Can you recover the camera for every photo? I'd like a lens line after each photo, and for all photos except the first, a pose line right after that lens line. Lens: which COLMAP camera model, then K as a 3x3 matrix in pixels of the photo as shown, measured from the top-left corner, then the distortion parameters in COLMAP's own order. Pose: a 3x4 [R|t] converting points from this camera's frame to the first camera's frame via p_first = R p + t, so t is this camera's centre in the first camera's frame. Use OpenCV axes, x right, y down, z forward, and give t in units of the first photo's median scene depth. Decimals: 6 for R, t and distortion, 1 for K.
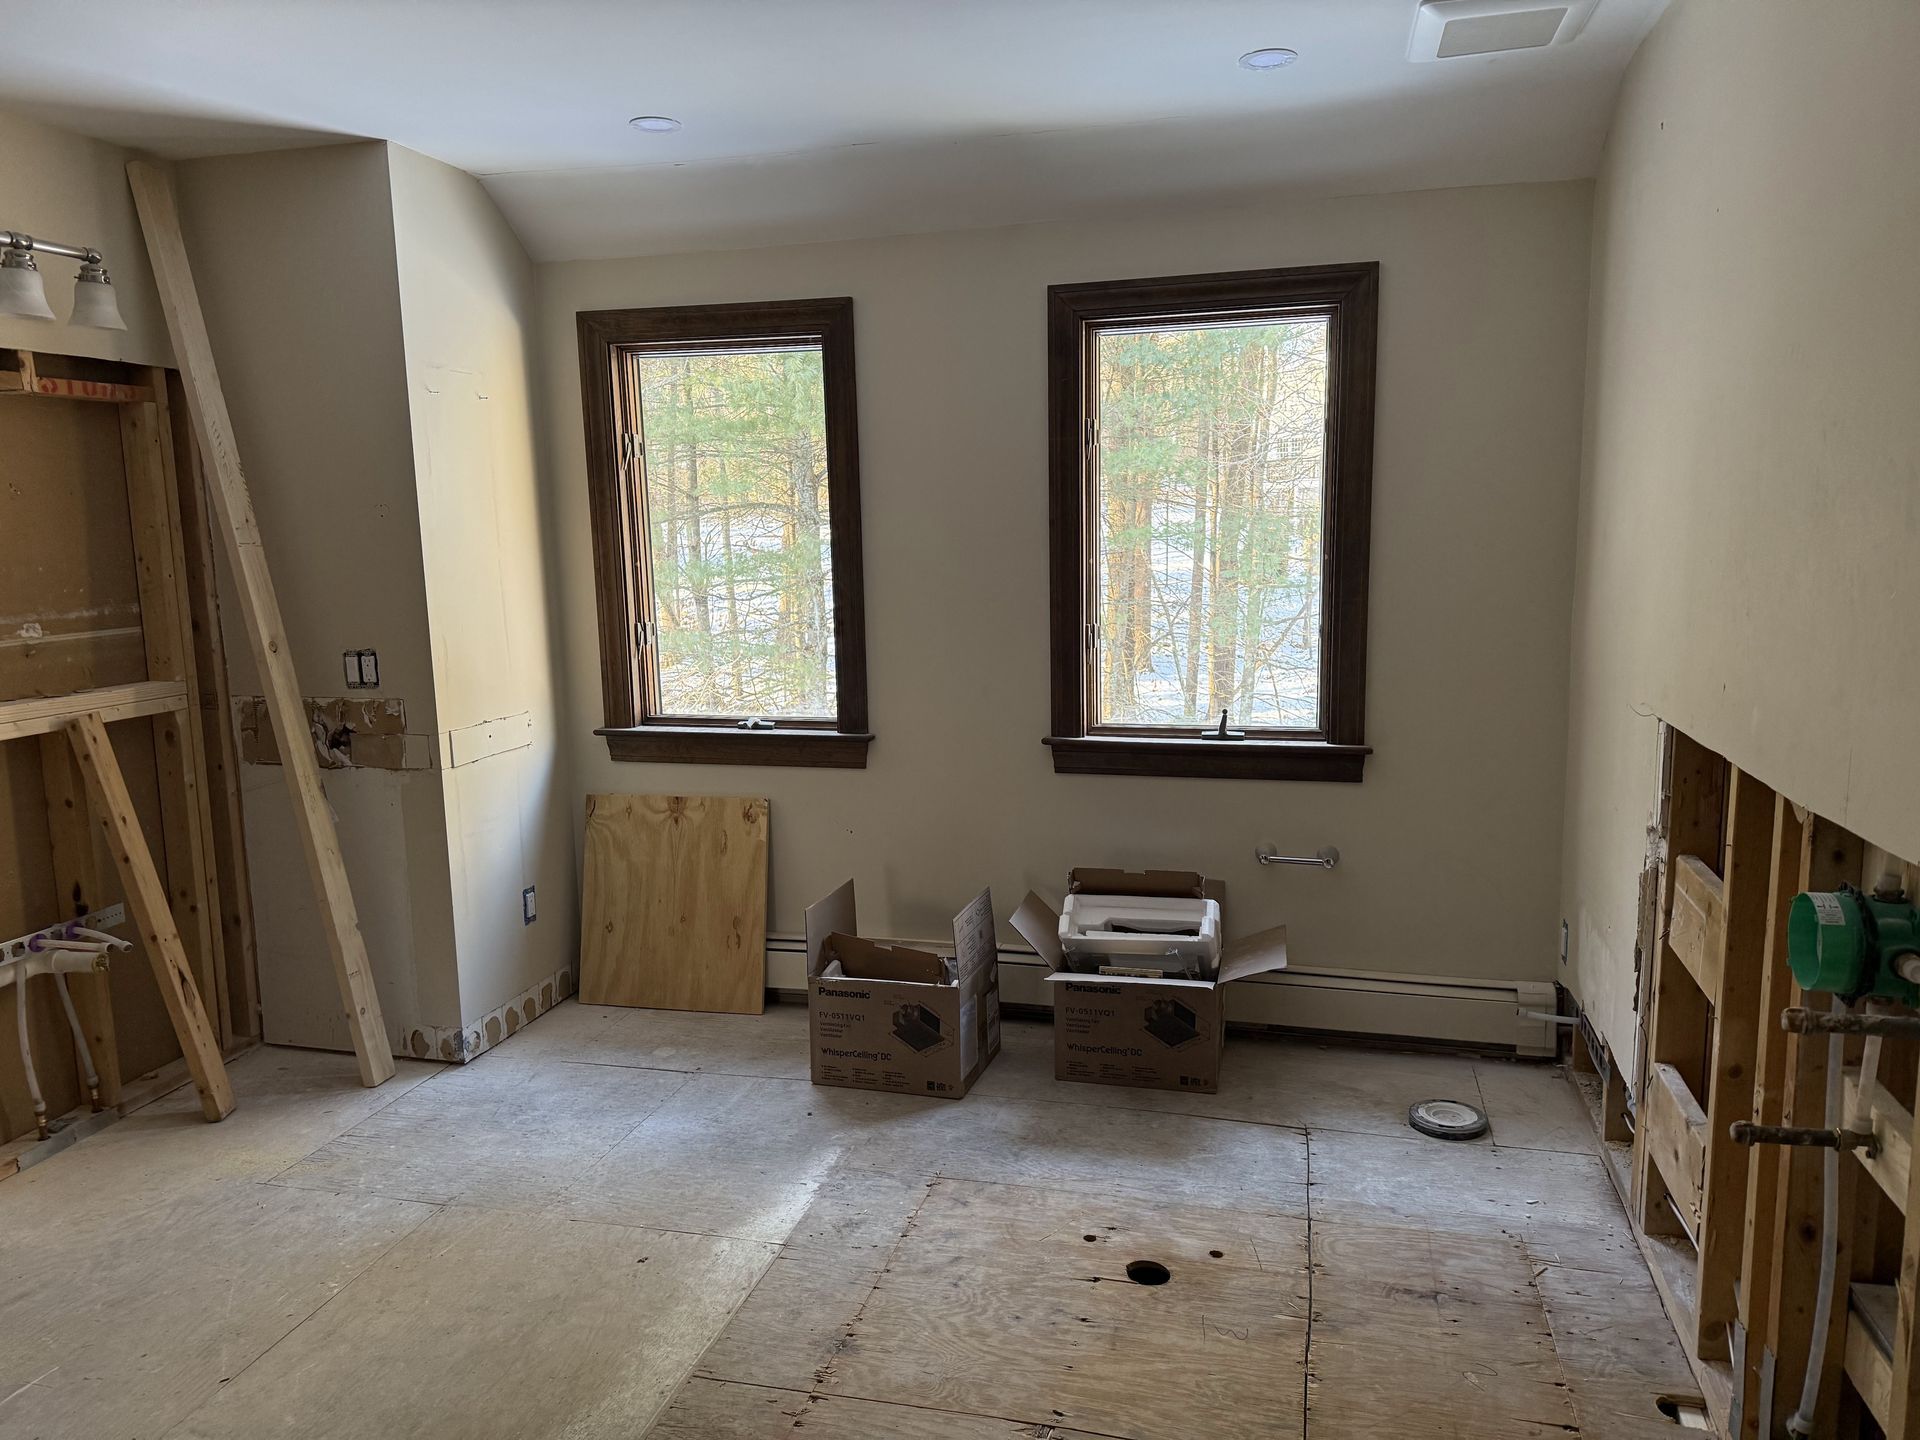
lens RADIAL K [[1378.4, 0, 960.0], [0, 1378.4, 720.0], [0, 0, 1]] dist [0.005313, -0.000698]
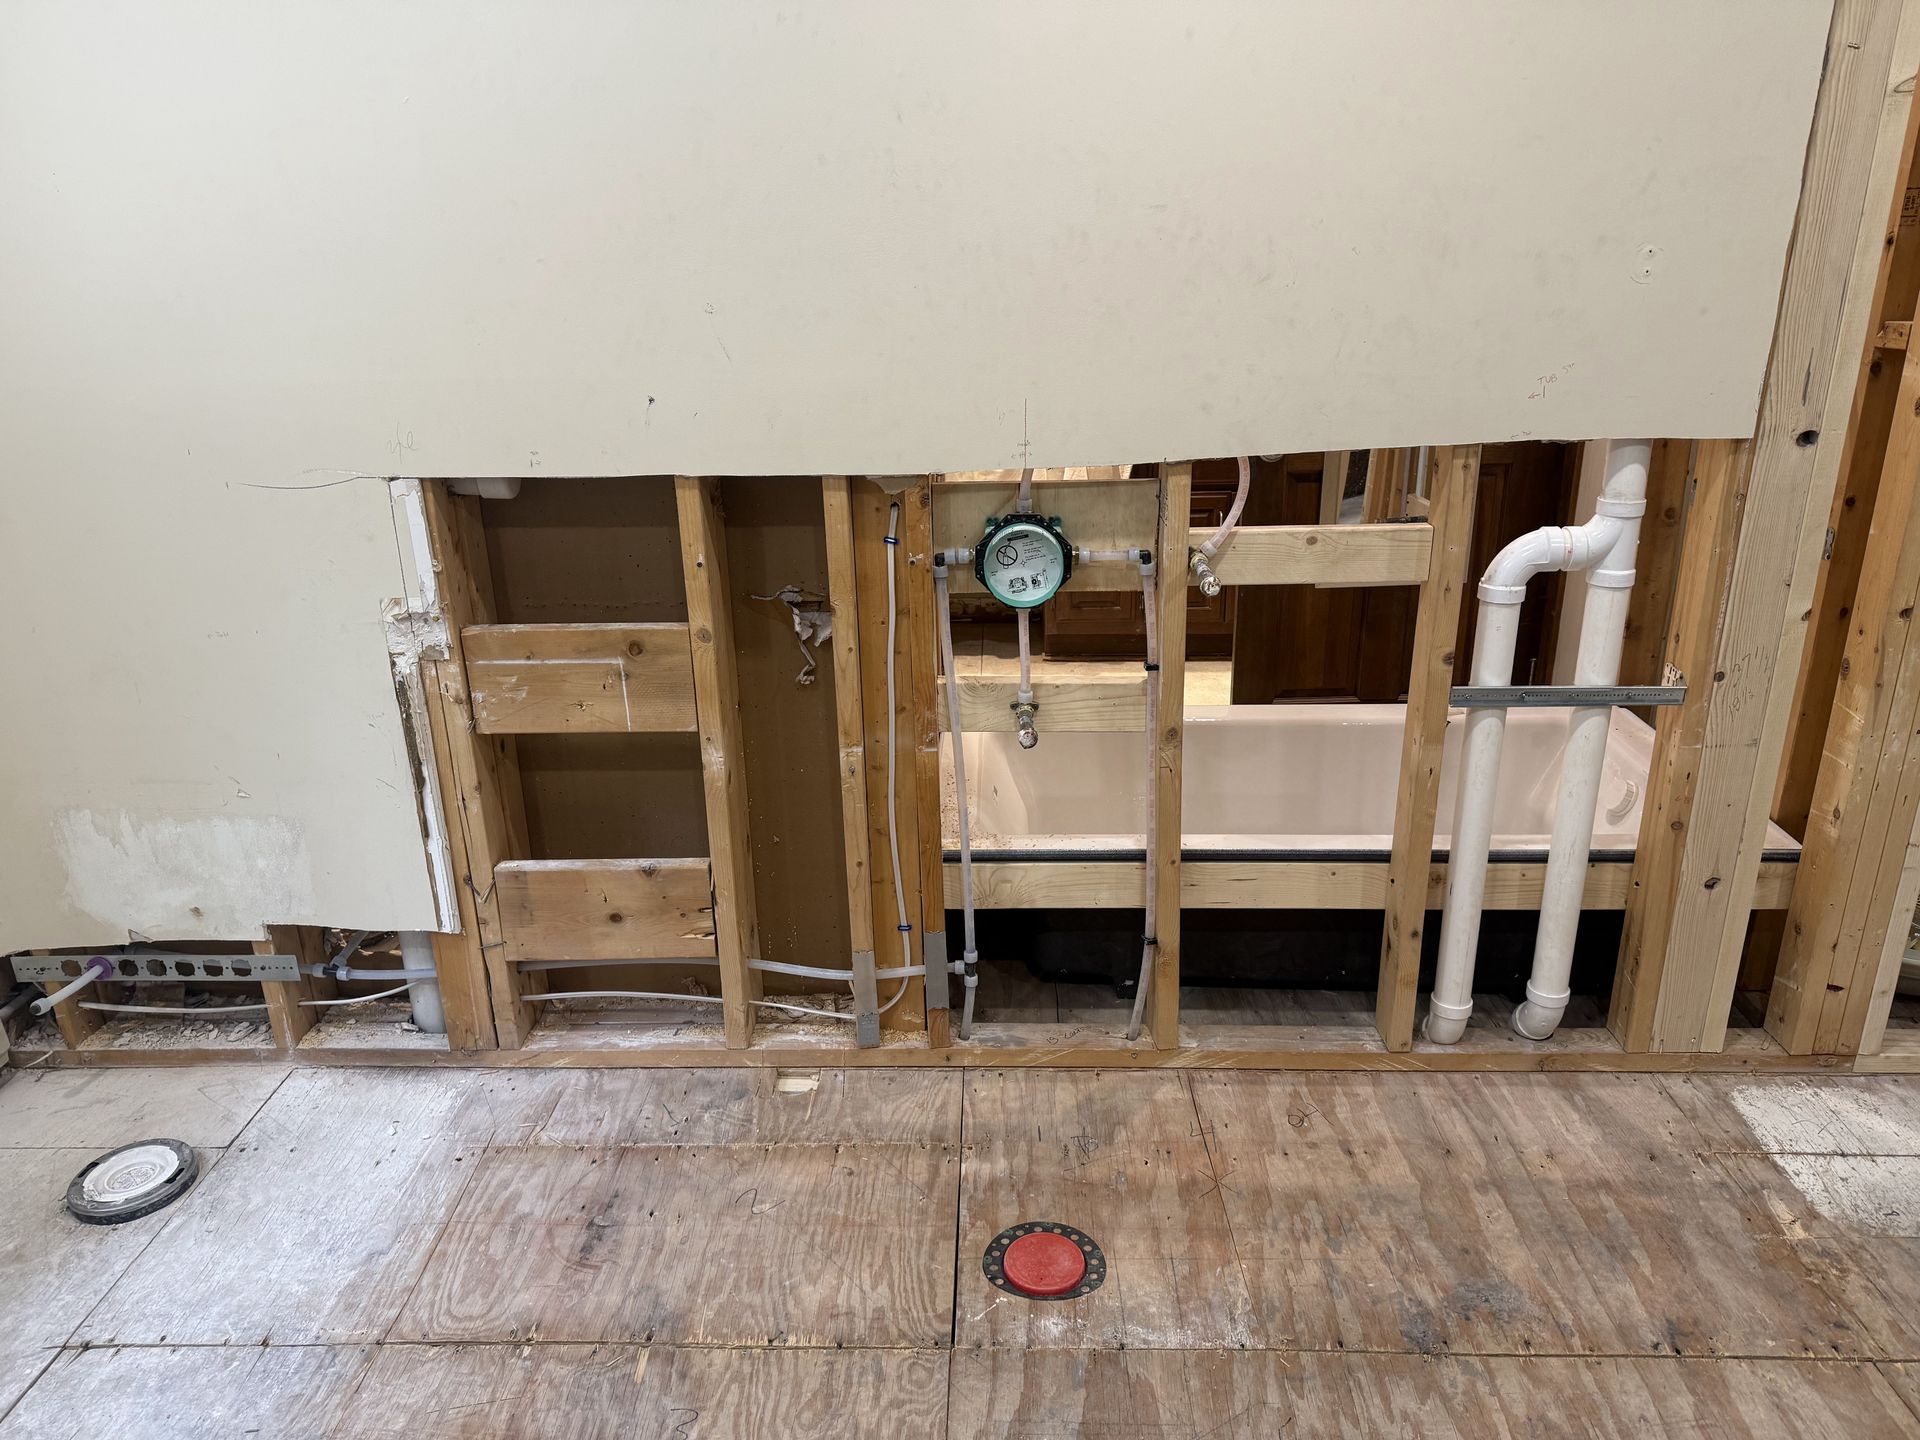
lens RADIAL K [[1378.4, 0, 960.0], [0, 1378.4, 720.0], [0, 0, 1]] dist [0.005313, -0.000698]
pose [[-0.229125, -0.317332, 0.920219, -0.336722], [0.171540, 0.917409, 0.359075, -0.100556], [-0.958163, 0.240127, -0.155766, 0.825490]]
